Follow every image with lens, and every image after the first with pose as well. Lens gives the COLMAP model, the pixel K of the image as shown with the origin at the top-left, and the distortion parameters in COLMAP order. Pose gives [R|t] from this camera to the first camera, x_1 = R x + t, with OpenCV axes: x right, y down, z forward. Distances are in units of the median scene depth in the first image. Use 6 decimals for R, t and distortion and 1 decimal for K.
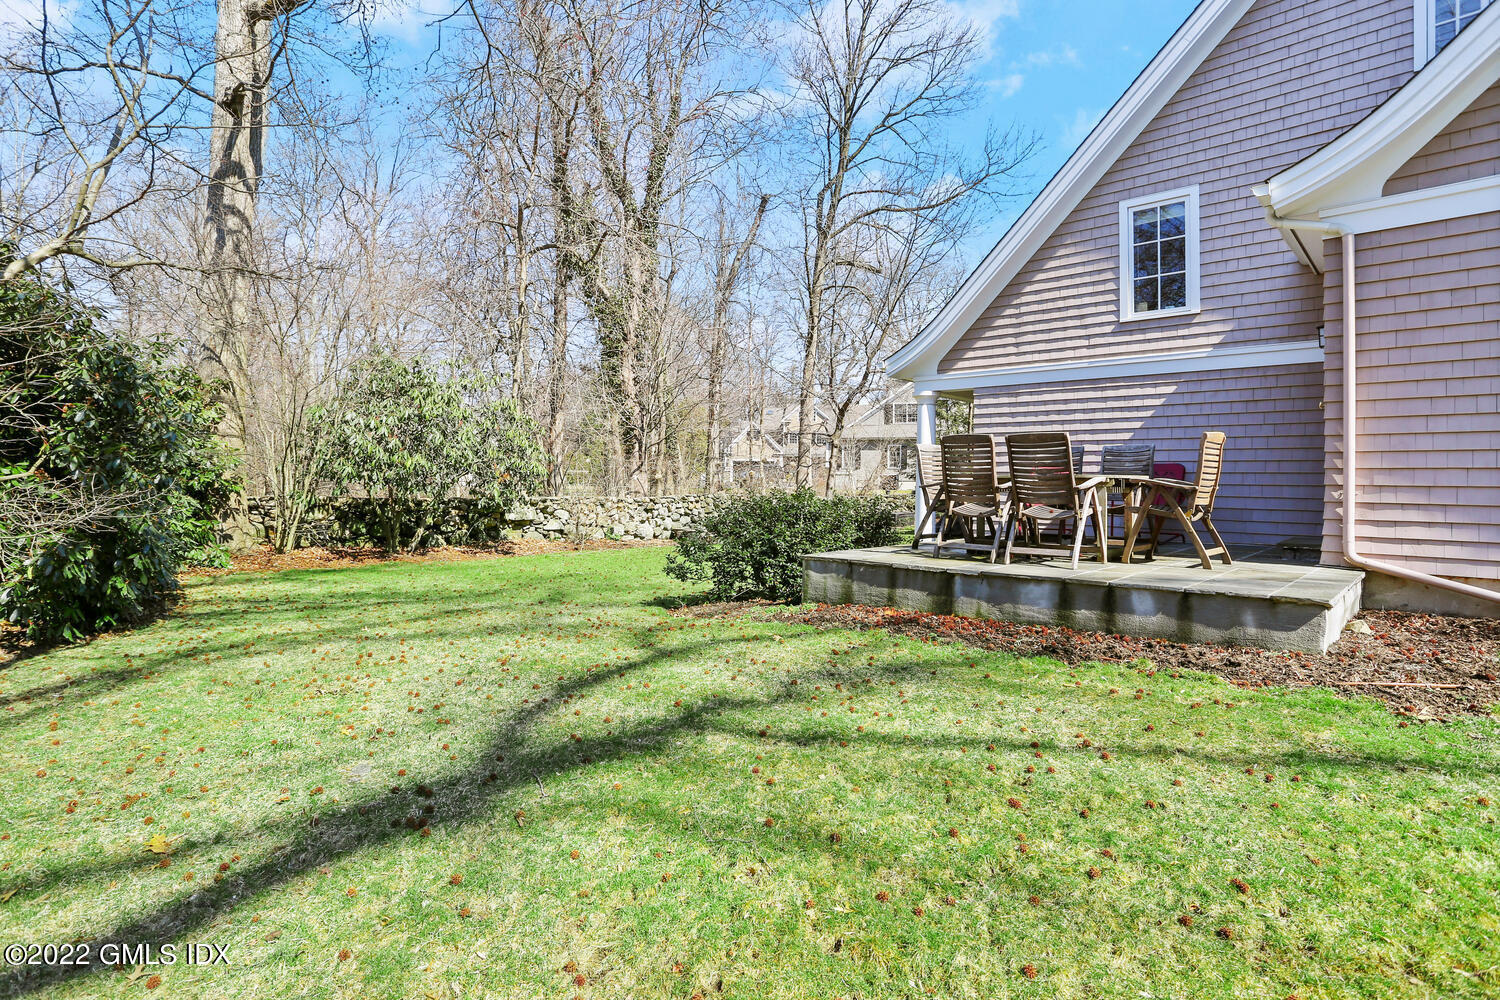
lens RADIAL K [[719.7, 0, 749.1], [0, 719.7, 498.0], [0, 0, 1]] dist [-0.081593, 0.037461]
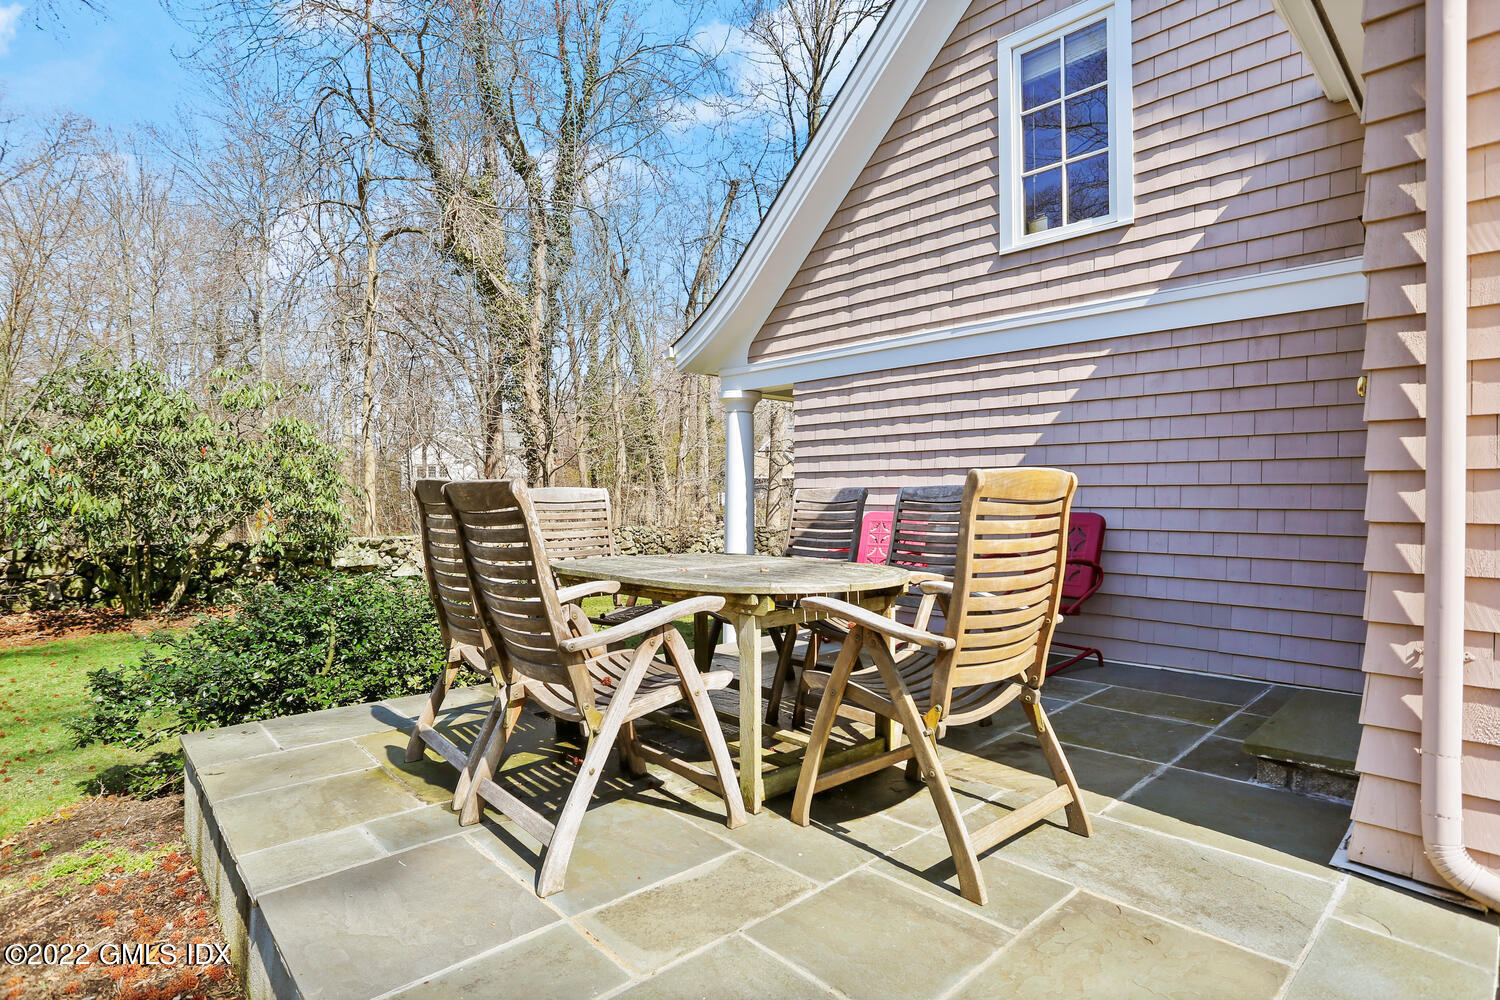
lens RADIAL K [[735.8, 0, 748.2], [0, 735.8, 530.3], [0, 0, 1]] dist [-0.082056, 0.031920]
pose [[0.998757, -0.010108, -0.048808, 0.348941], [0.011123, 0.999726, 0.020588, -0.045821], [0.048587, -0.021105, 0.998596, 0.411057]]
